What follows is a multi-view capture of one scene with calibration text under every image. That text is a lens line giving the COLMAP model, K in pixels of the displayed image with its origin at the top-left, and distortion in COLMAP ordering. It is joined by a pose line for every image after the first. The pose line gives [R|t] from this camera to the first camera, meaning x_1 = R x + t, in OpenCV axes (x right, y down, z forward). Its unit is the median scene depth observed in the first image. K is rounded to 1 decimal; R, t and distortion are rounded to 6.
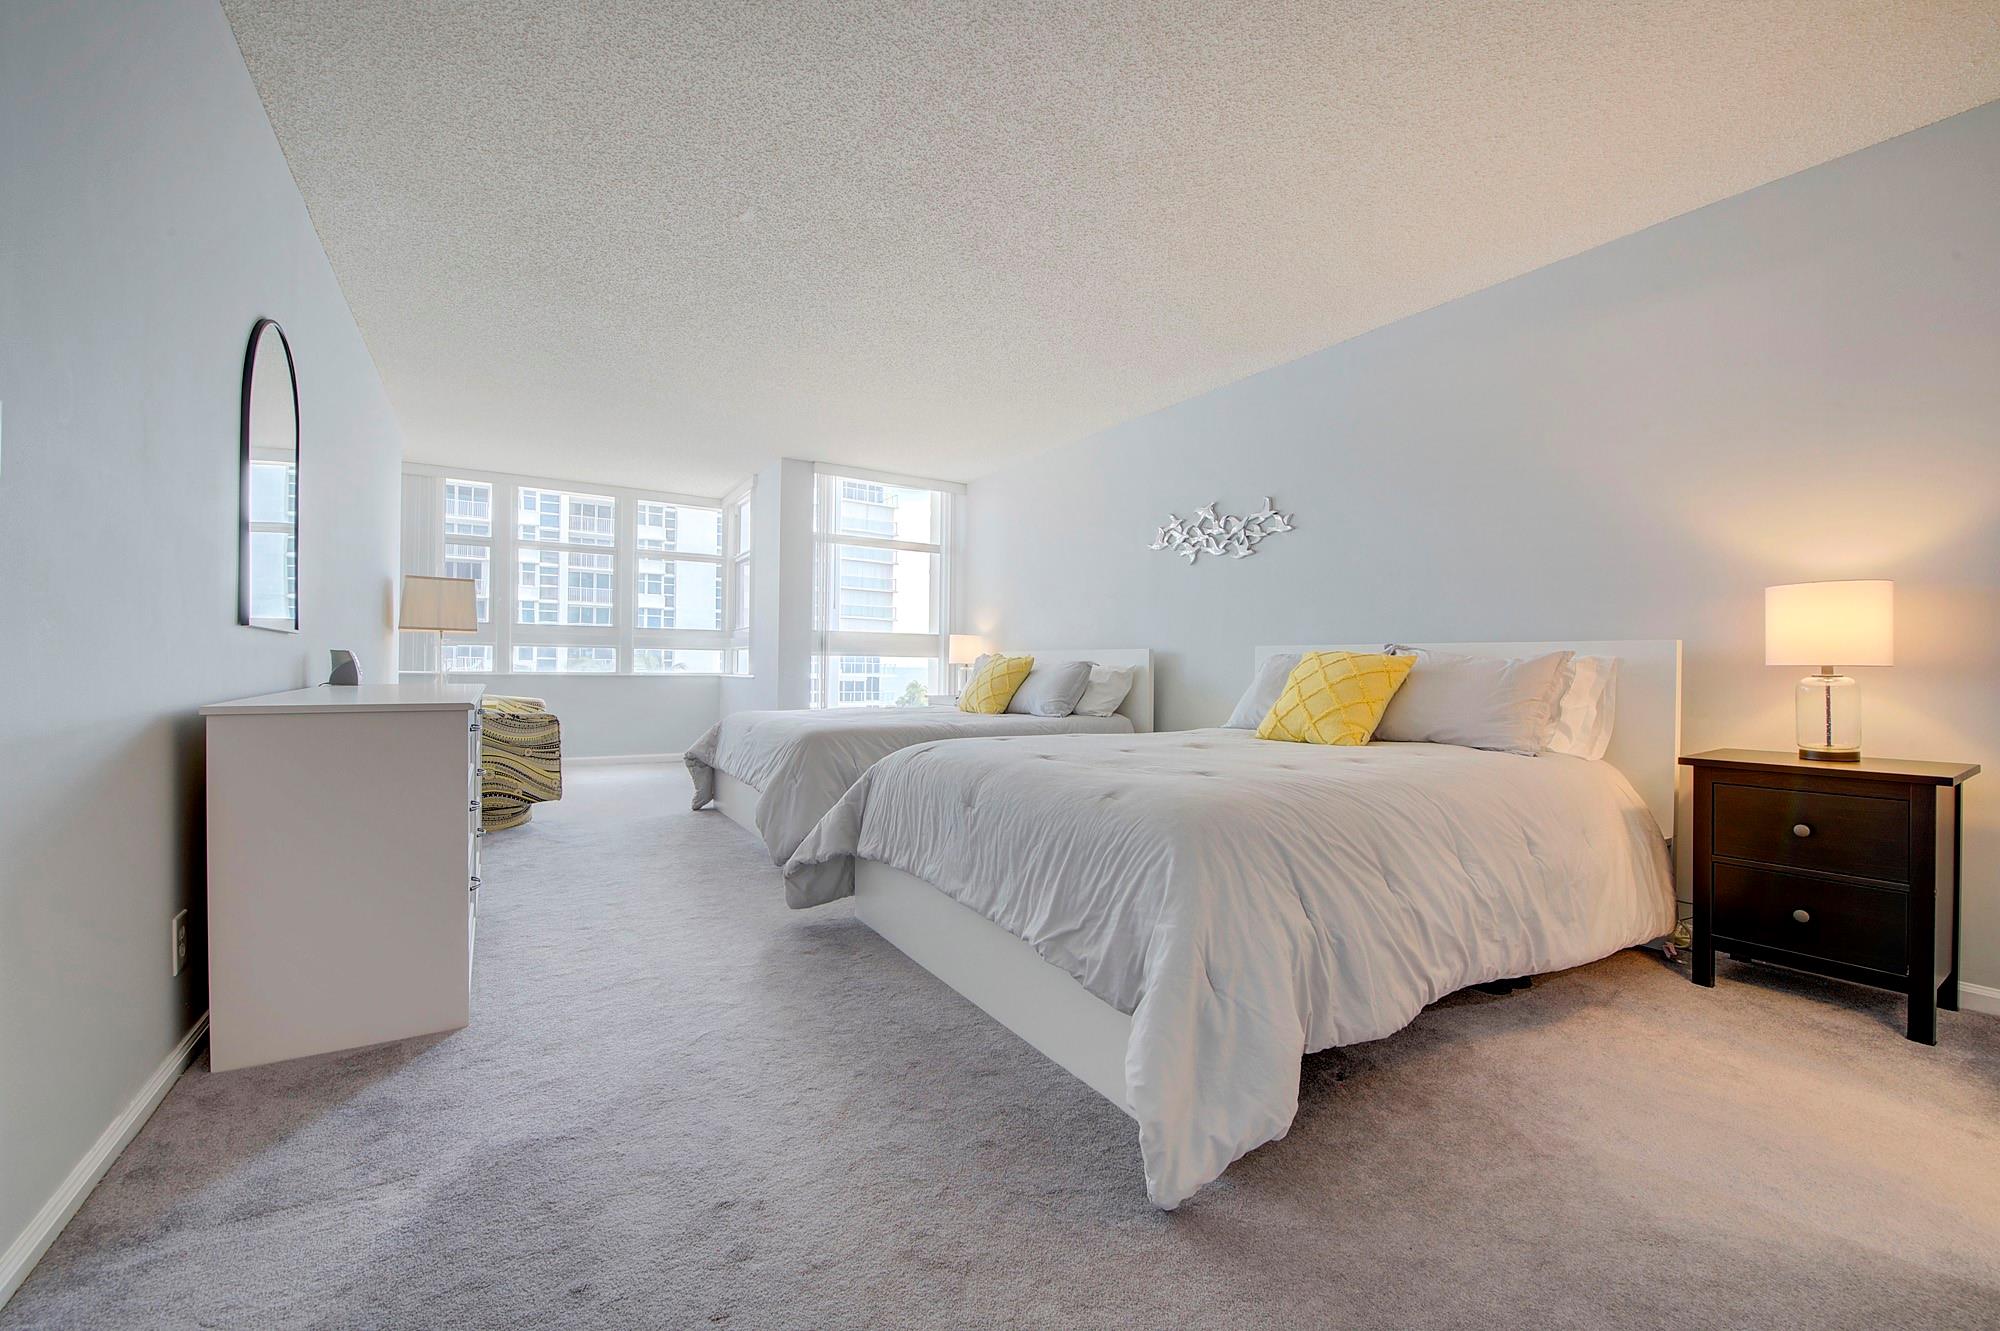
lens RADIAL K [[791.9, 0, 1003.3], [0, 791.9, 663.5], [0, 0, 1]] dist [-0.018853, -0.000201]
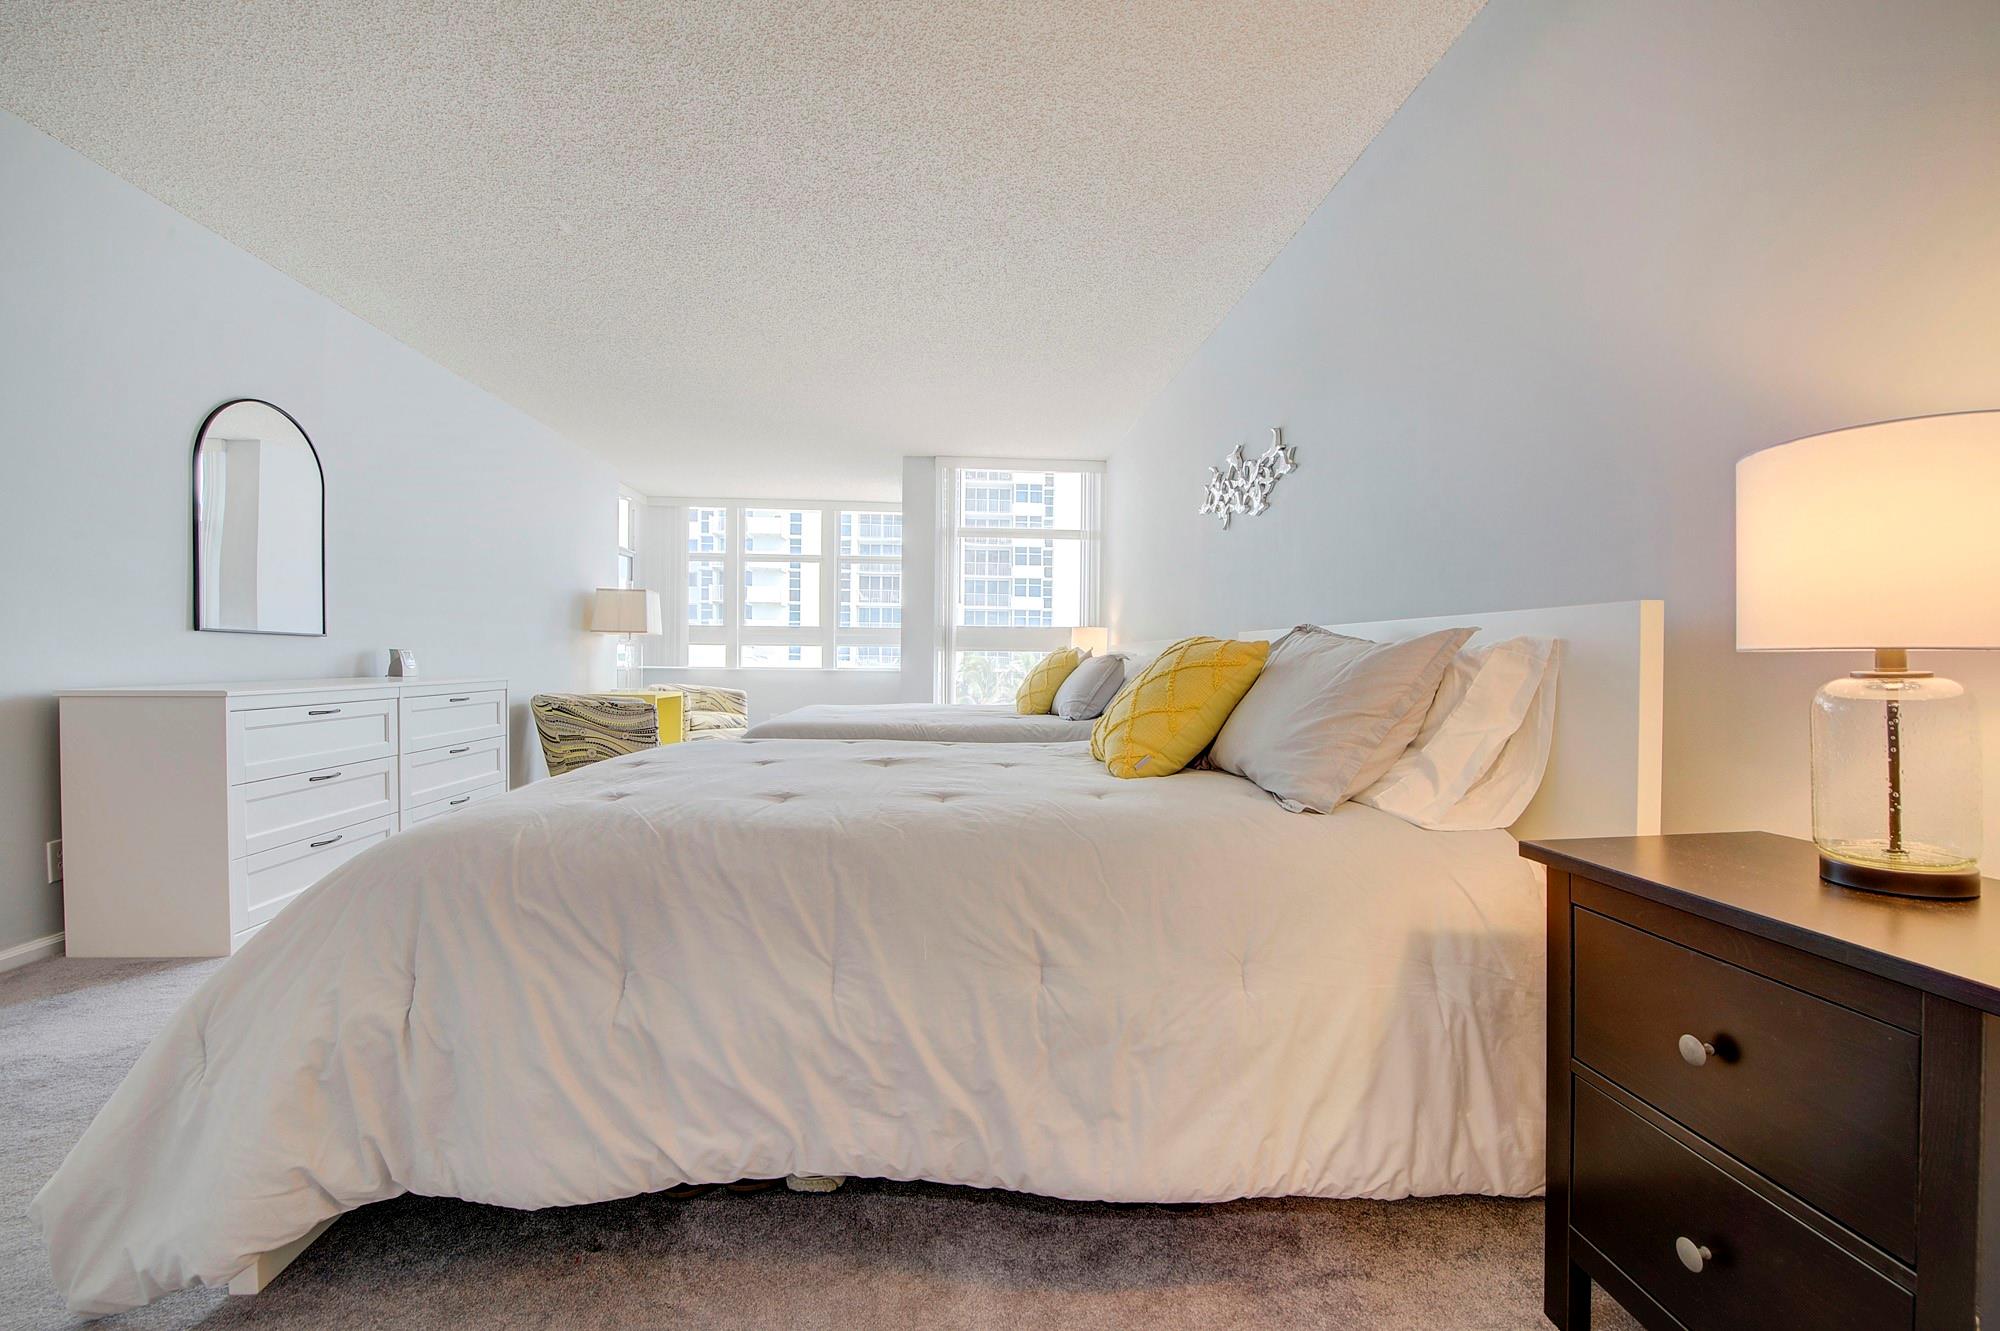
lens RADIAL K [[791.9, 0, 998.3], [0, 791.9, 663.8], [0, 0, 1]] dist [-0.018853, -0.000201]
pose [[0.886432, -0.000924, -0.462858, 0.416949], [0.003163, 0.999987, 0.004062, 0.003578], [0.462848, -0.005065, 0.886423, 0.217278]]
